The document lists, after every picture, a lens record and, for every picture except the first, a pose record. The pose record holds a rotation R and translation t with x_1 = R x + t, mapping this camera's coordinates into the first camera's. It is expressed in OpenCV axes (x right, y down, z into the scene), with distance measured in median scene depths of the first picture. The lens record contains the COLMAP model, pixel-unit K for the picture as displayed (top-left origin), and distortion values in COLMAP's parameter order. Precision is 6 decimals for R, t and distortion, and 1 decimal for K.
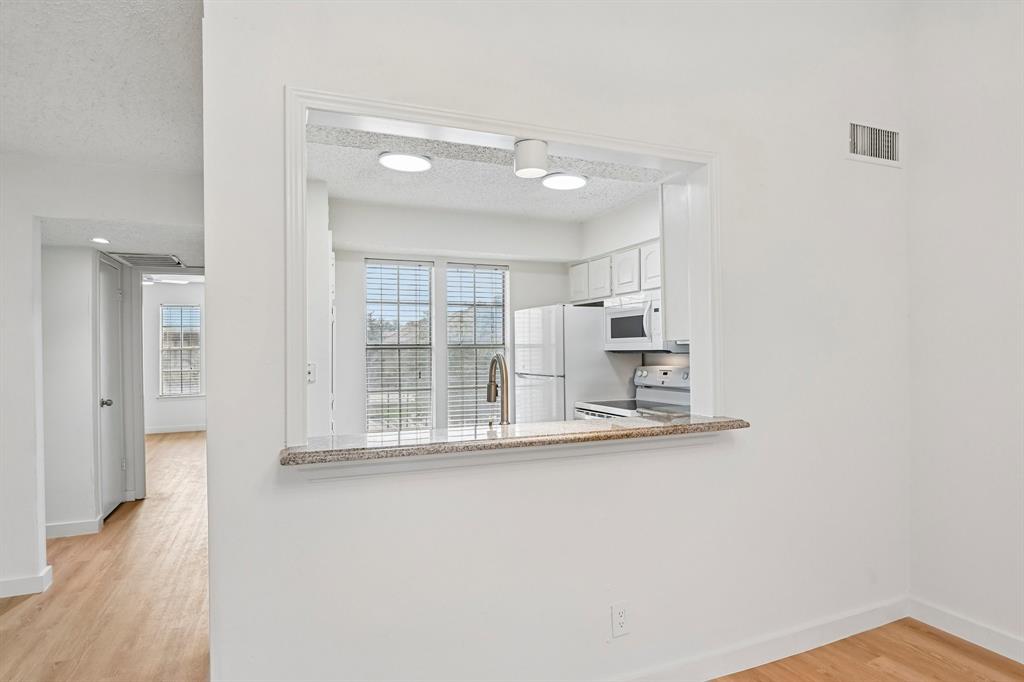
lens RADIAL K [[570.9, 0, 515.6], [0, 570.9, 344.8], [0, 0, 1]] dist [-0.027427, 0.001315]
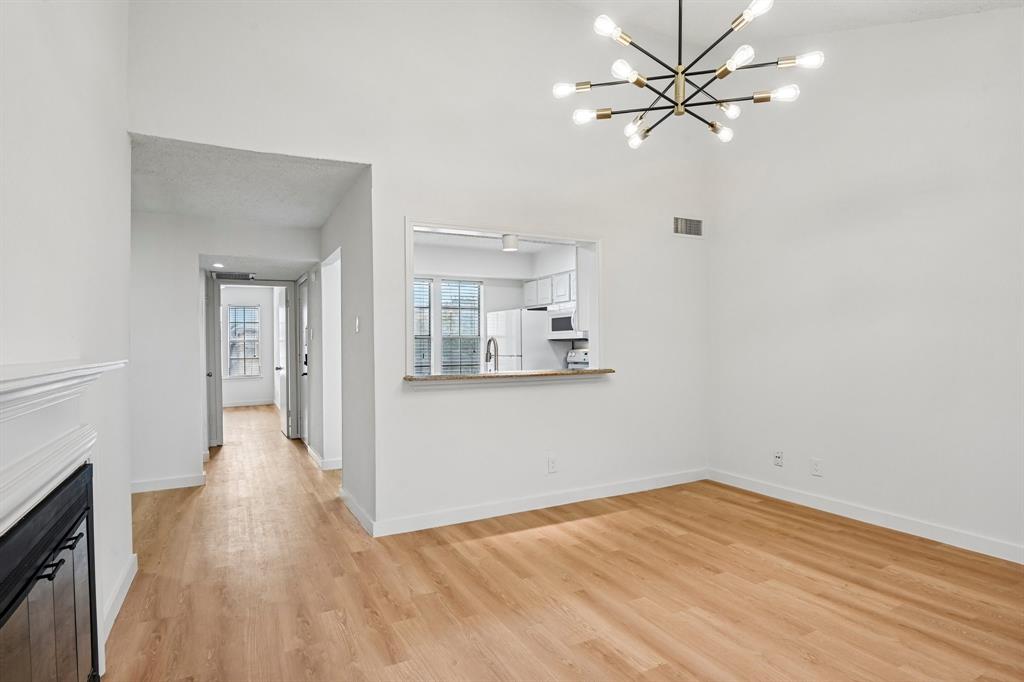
lens RADIAL K [[542.3, 0, 510.3], [0, 542.3, 341.5], [0, 0, 1]] dist [-0.019751, -0.005042]
pose [[0.996967, 0.001594, 0.077807, -0.056923], [-0.001644, 0.999998, 0.000581, 0.015149], [-0.077806, -0.000707, 0.996968, -0.442020]]
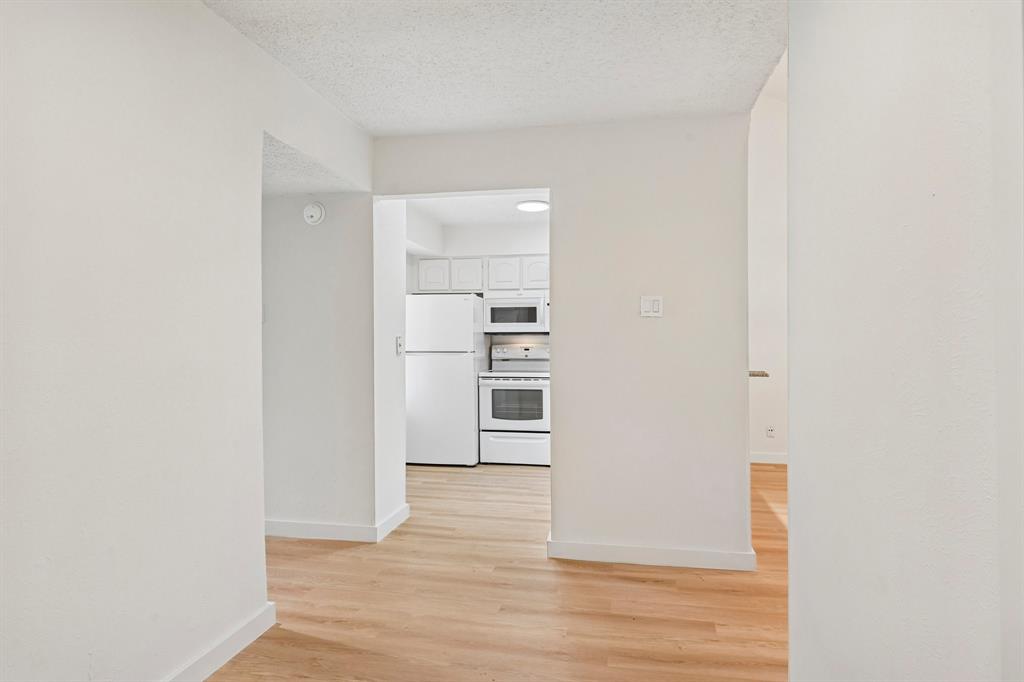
lens RADIAL K [[609.6, 0, 508.2], [0, 609.6, 340.0], [0, 0, 1]] dist [-0.000001, -0.000210]
pose [[0.573307, 0.010875, 0.819268, -0.940503], [-0.009834, 0.999931, -0.006392, 0.035921], [-0.819281, -0.004392, 0.573375, 0.173838]]
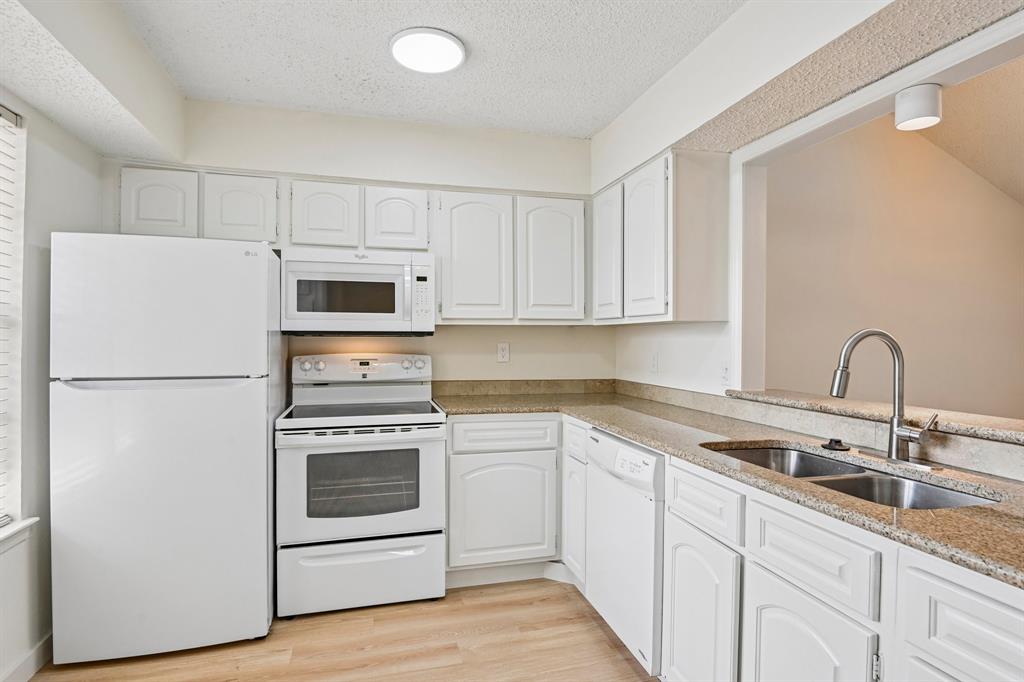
lens RADIAL K [[521.3, 0, 513.0], [0, 521.3, 339.1], [0, 0, 1]] dist [-0.013039, -0.001147]
pose [[0.134356, 0.015358, 0.990814, -0.369233], [-0.013553, 0.999815, -0.013659, 0.023879], [-0.990840, -0.011594, 0.134539, 0.683225]]
